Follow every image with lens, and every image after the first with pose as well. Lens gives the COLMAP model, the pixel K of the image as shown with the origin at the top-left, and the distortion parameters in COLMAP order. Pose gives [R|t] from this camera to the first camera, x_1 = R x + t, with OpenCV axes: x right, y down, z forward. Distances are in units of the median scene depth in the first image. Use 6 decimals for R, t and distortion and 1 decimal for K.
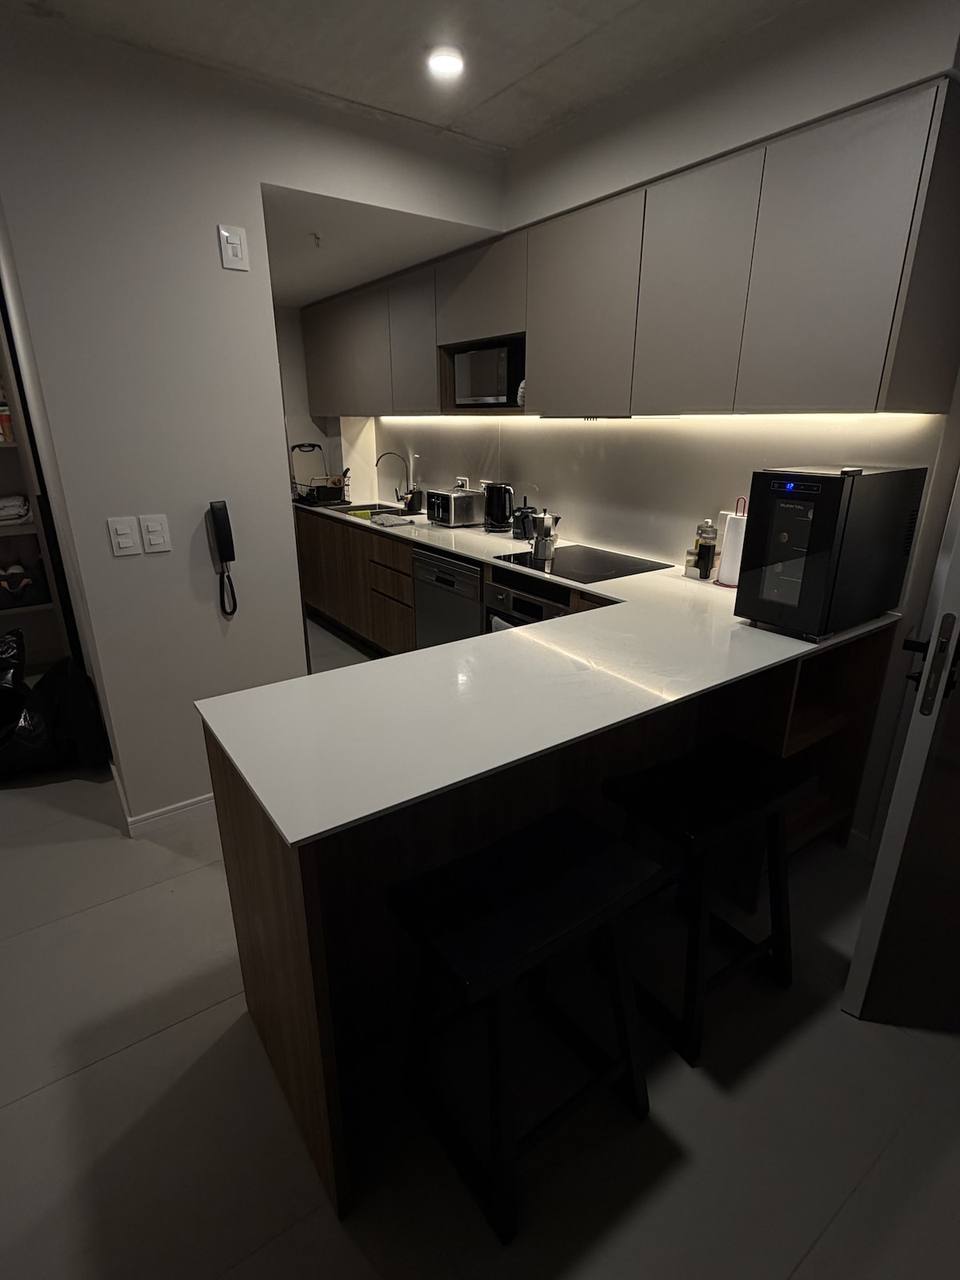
lens RADIAL K [[638.6, 0, 480.0], [0, 638.6, 640.0], [0, 0, 1]] dist [-0.000213, -0.000214]
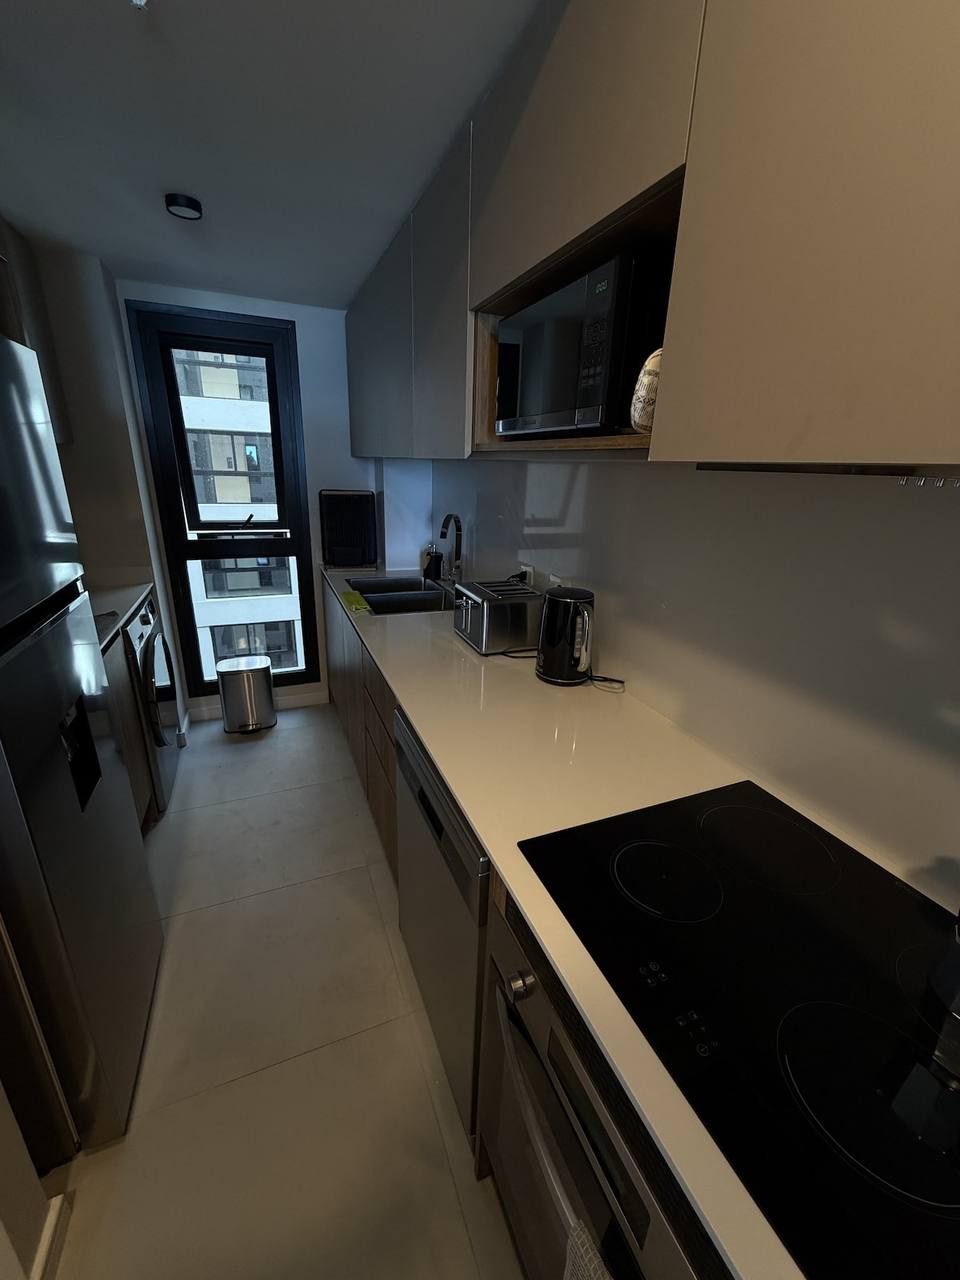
lens RADIAL K [[510.5, 0, 480.0], [0, 510.5, 640.0], [0, 0, 1]] dist [0.011509, 0.000007]
pose [[0.975097, 0.100442, -0.197729, 0.035498], [-0.101594, 0.994816, 0.004333, -0.191044], [0.197139, 0.015863, 0.980247, 0.553603]]
